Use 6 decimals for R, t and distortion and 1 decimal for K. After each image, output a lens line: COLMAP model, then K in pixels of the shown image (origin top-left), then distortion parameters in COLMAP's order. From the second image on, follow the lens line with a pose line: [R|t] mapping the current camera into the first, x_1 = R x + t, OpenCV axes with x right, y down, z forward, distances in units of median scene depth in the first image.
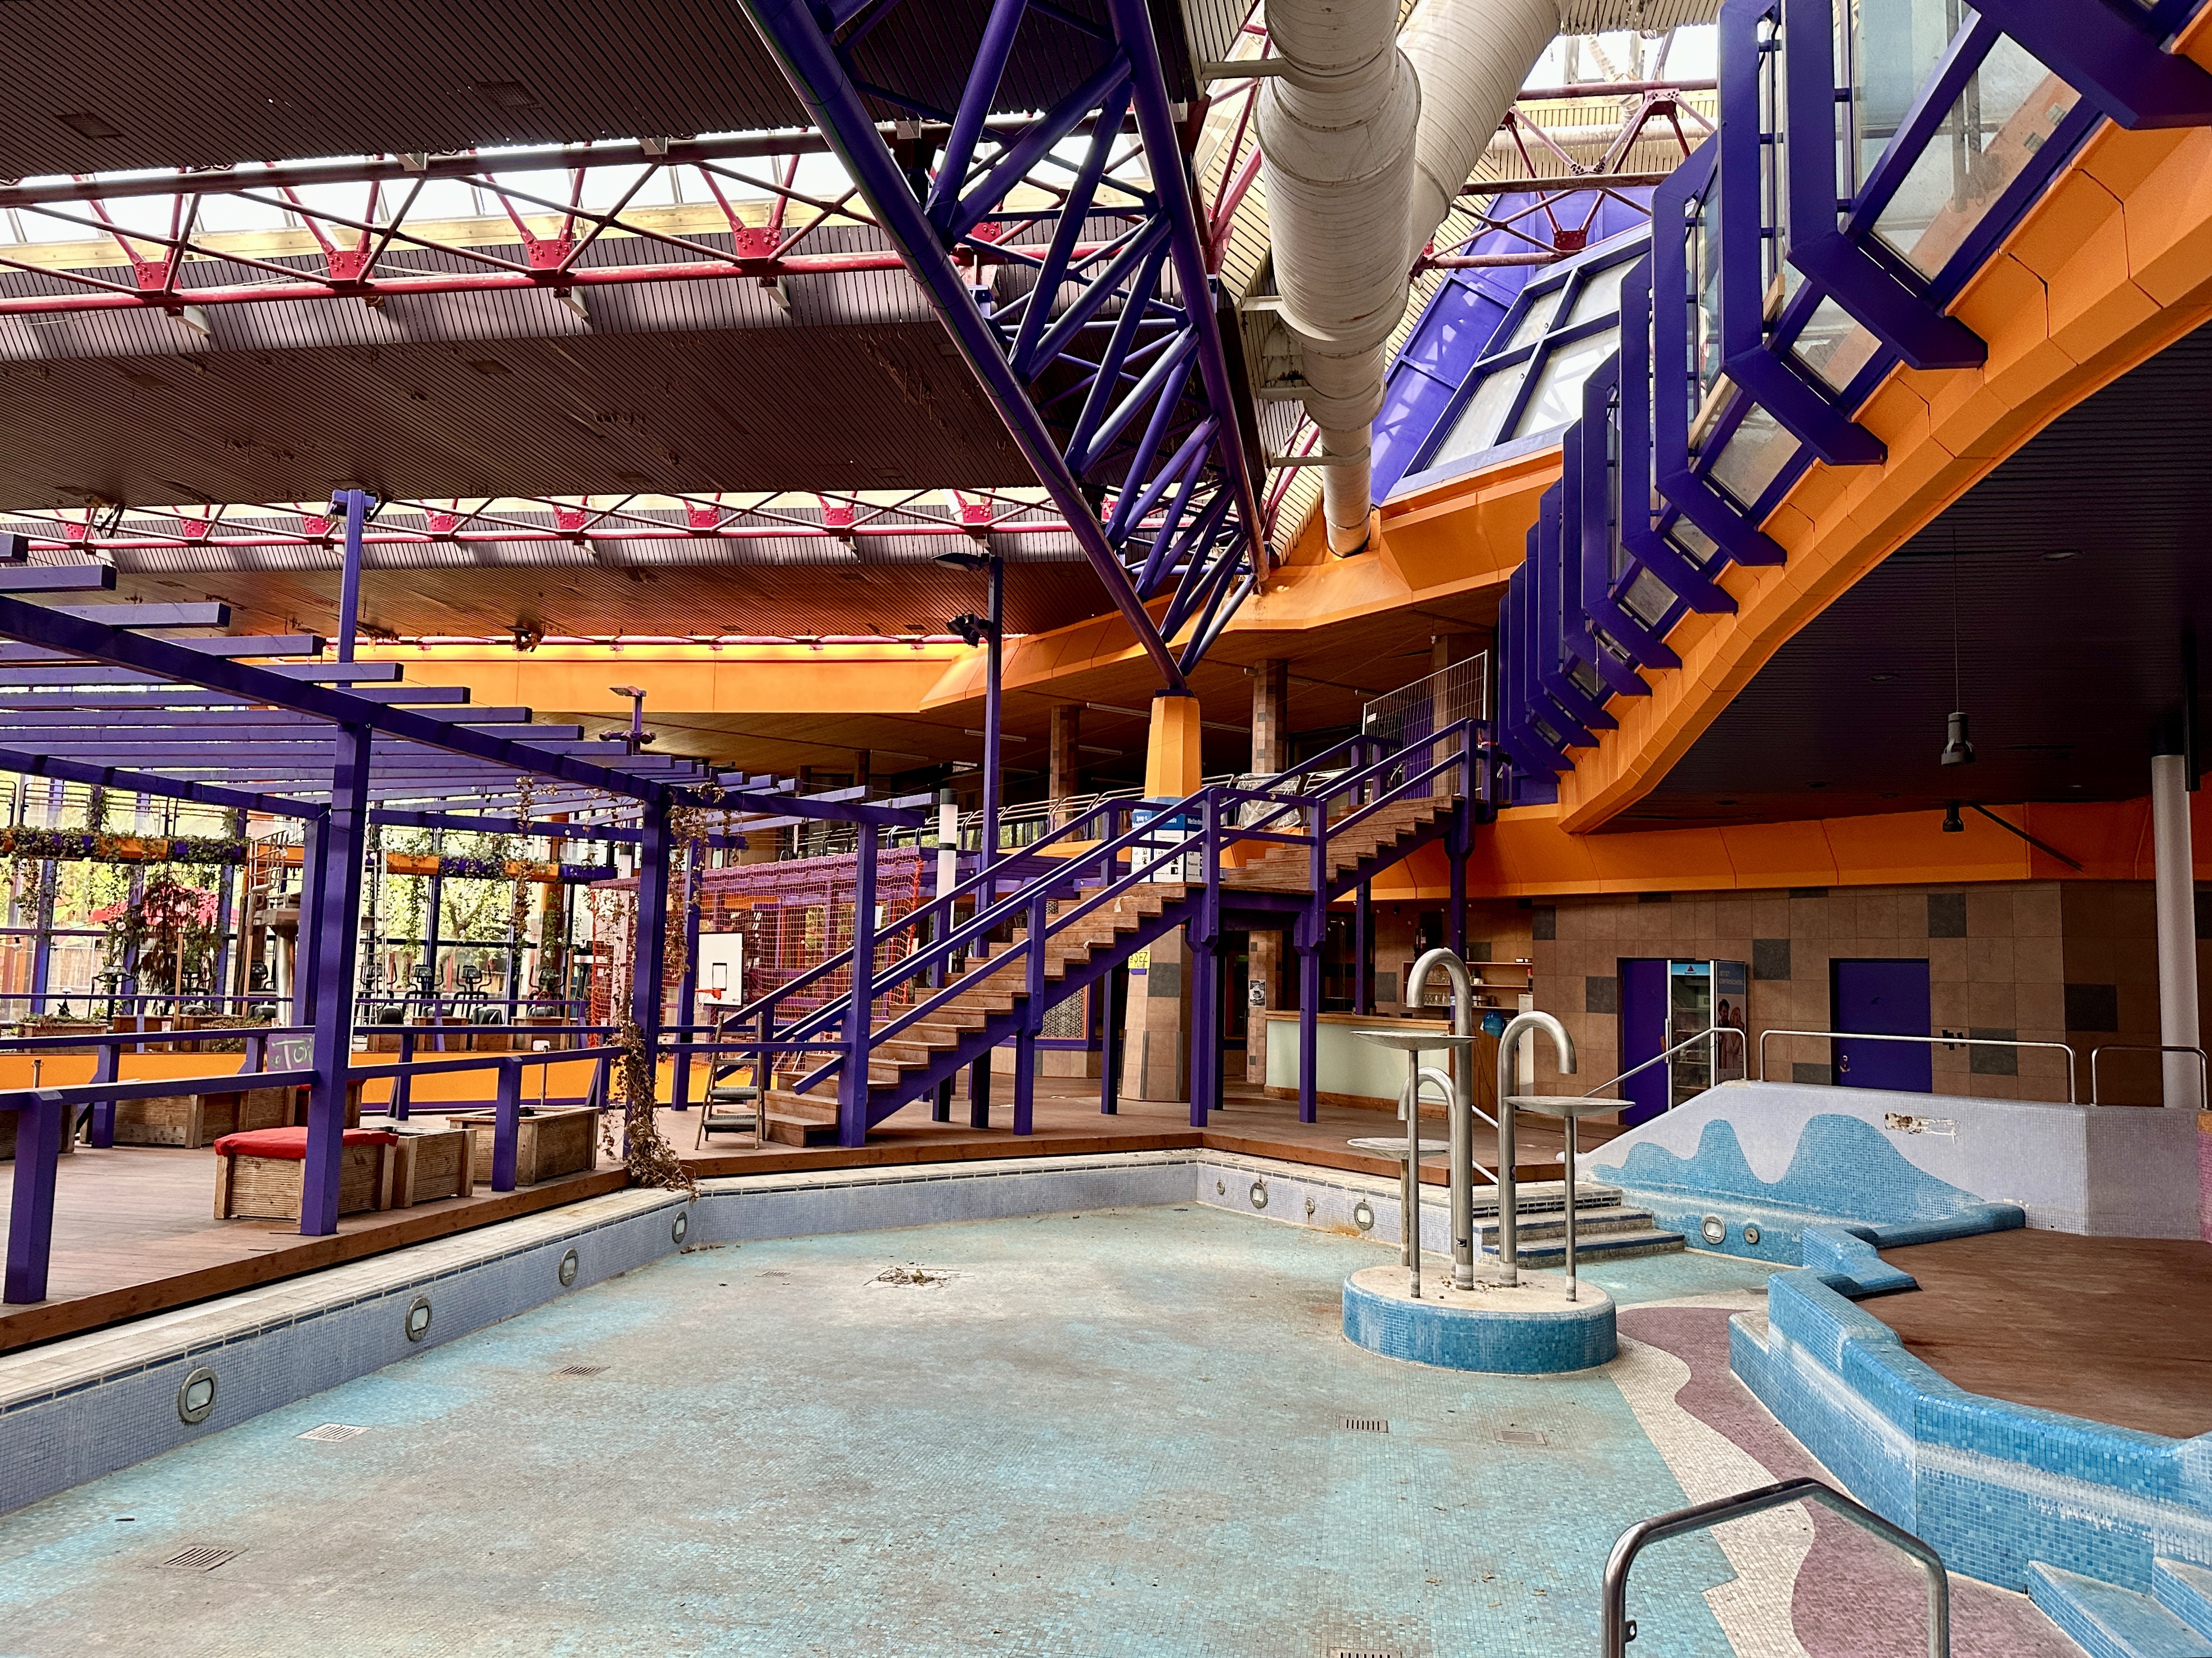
lens RADIAL K [[1566.6, 0, 1106.0], [0, 1566.6, 829.0], [0, 0, 1]] dist [0.040549, -0.036201]
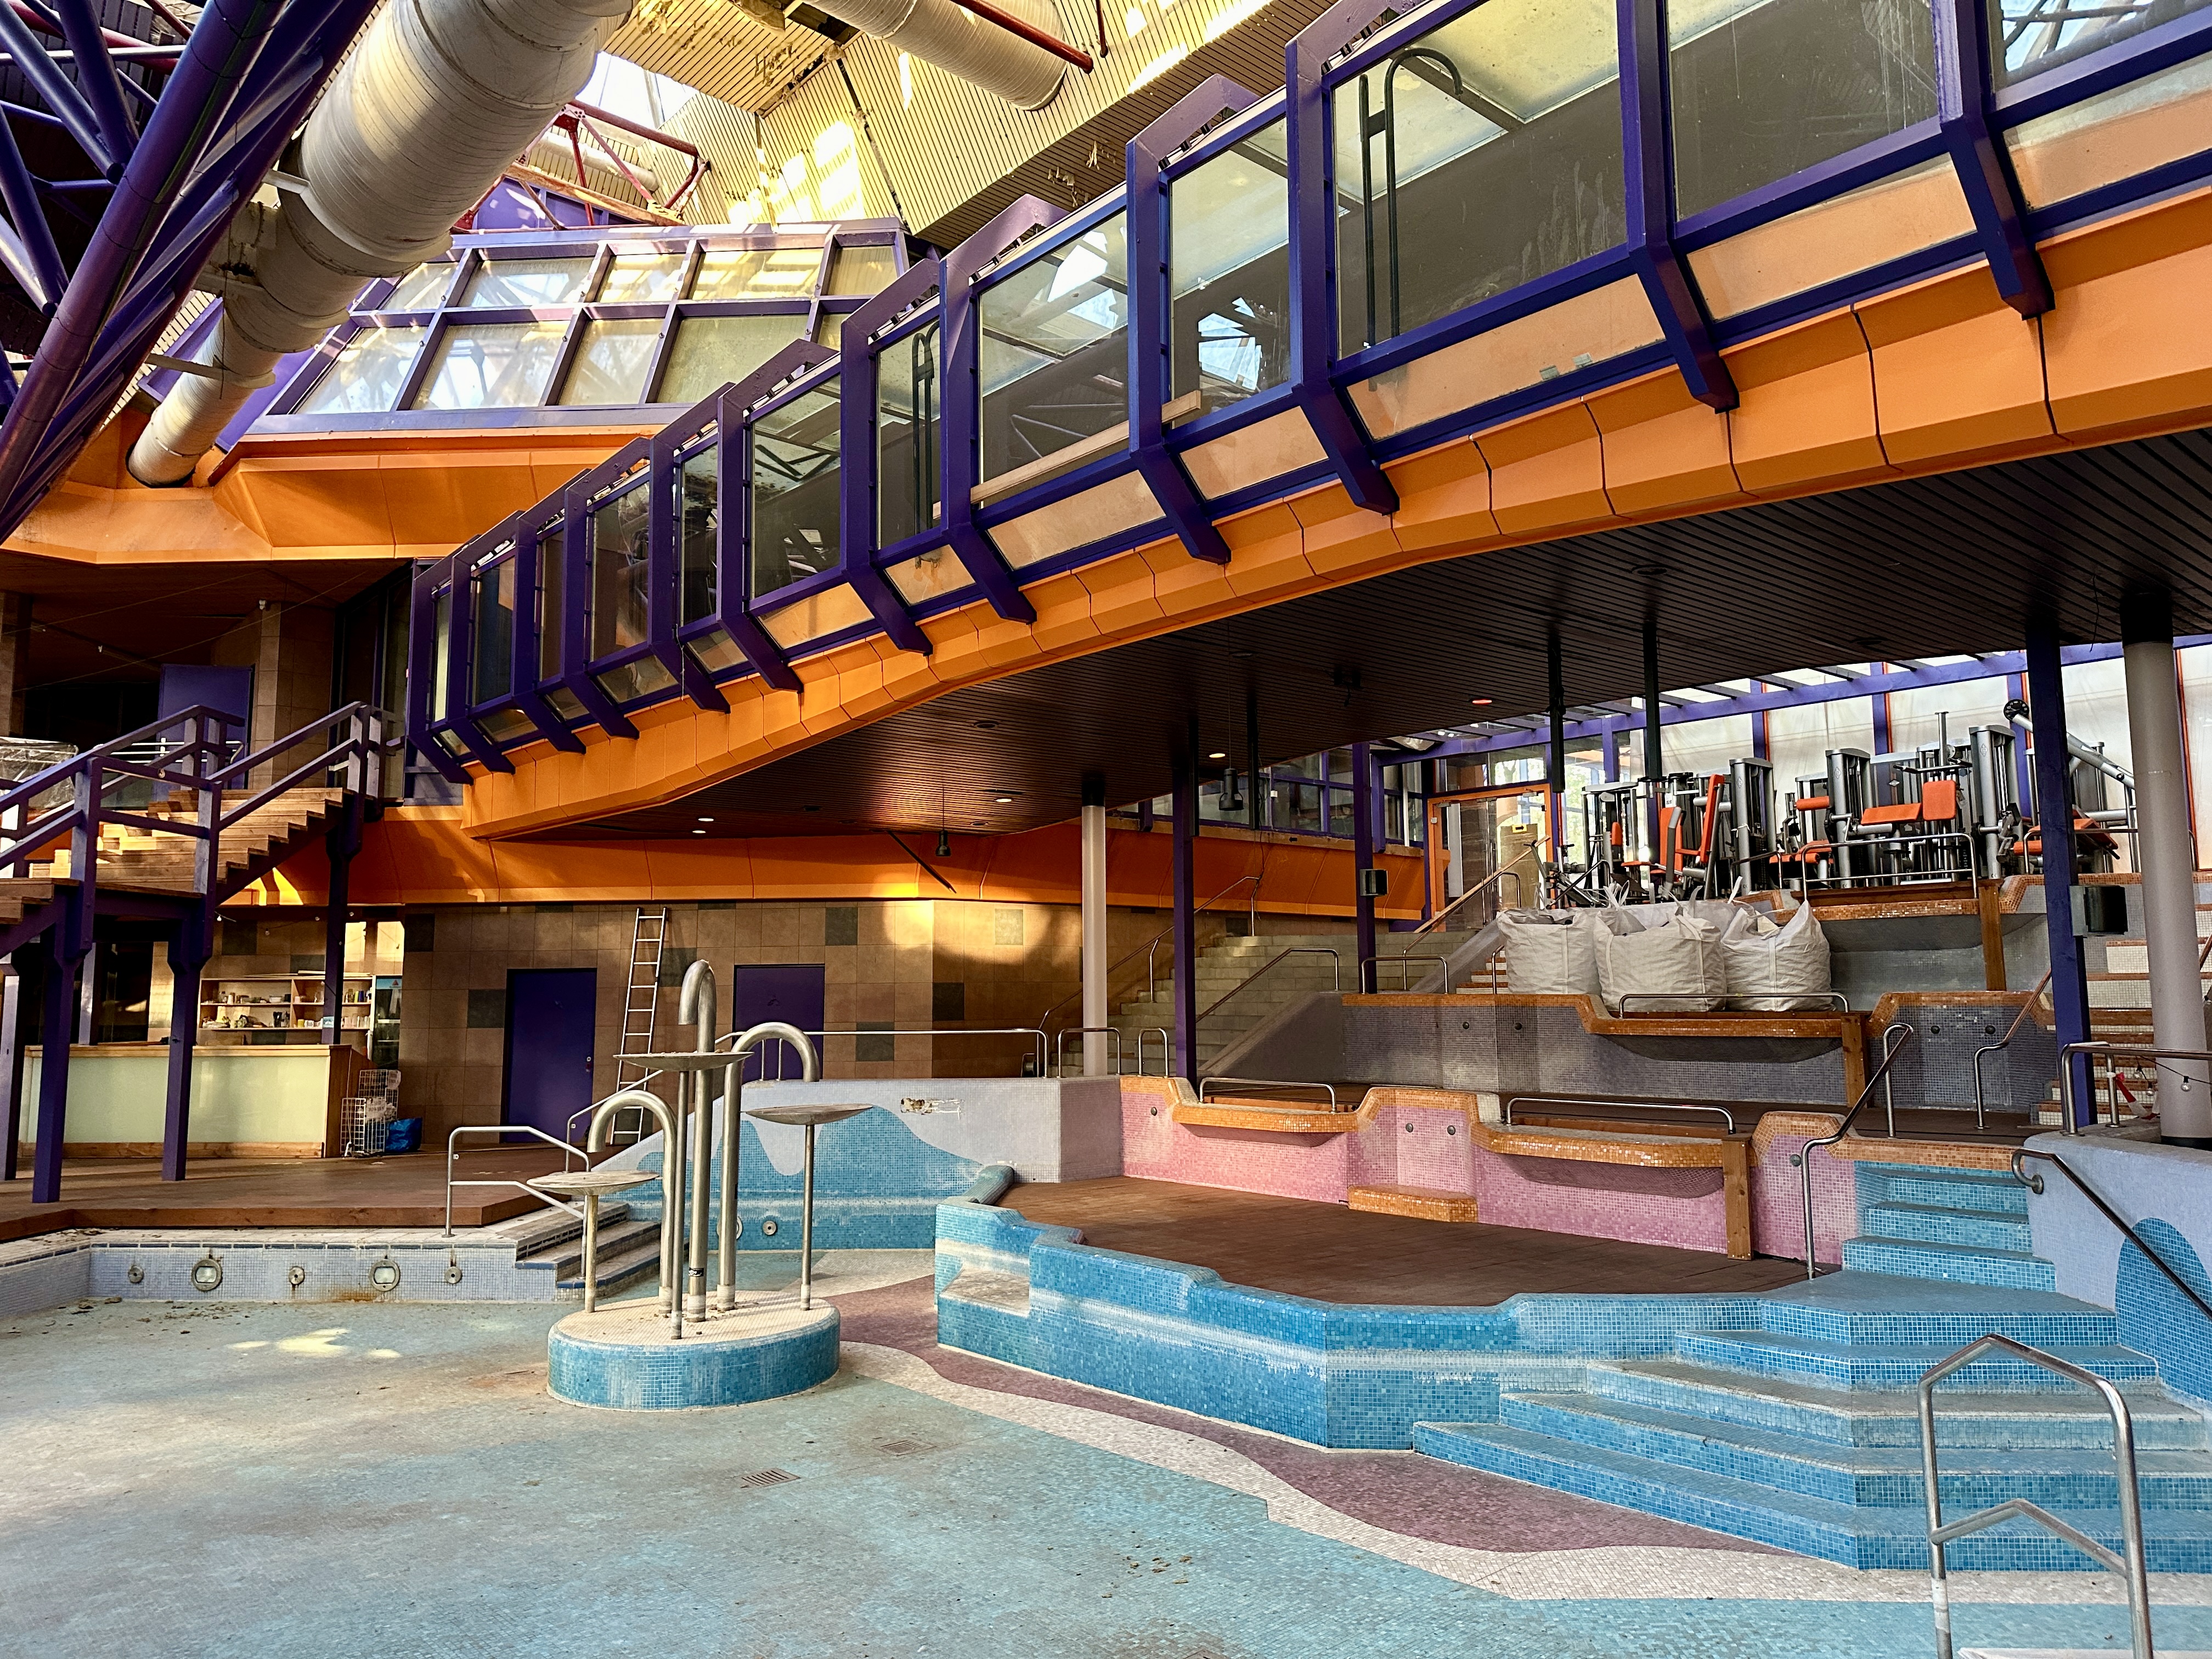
lens RADIAL K [[1566.8, 0, 1106.0], [0, 1566.8, 829.5], [0, 0, 1]] dist [0.040549, -0.036201]
pose [[0.666690, 0.042127, 0.744144, -0.378063], [-0.039537, 0.998995, -0.021132, 0.009079], [-0.744286, -0.015333, 0.667685, 0.222067]]
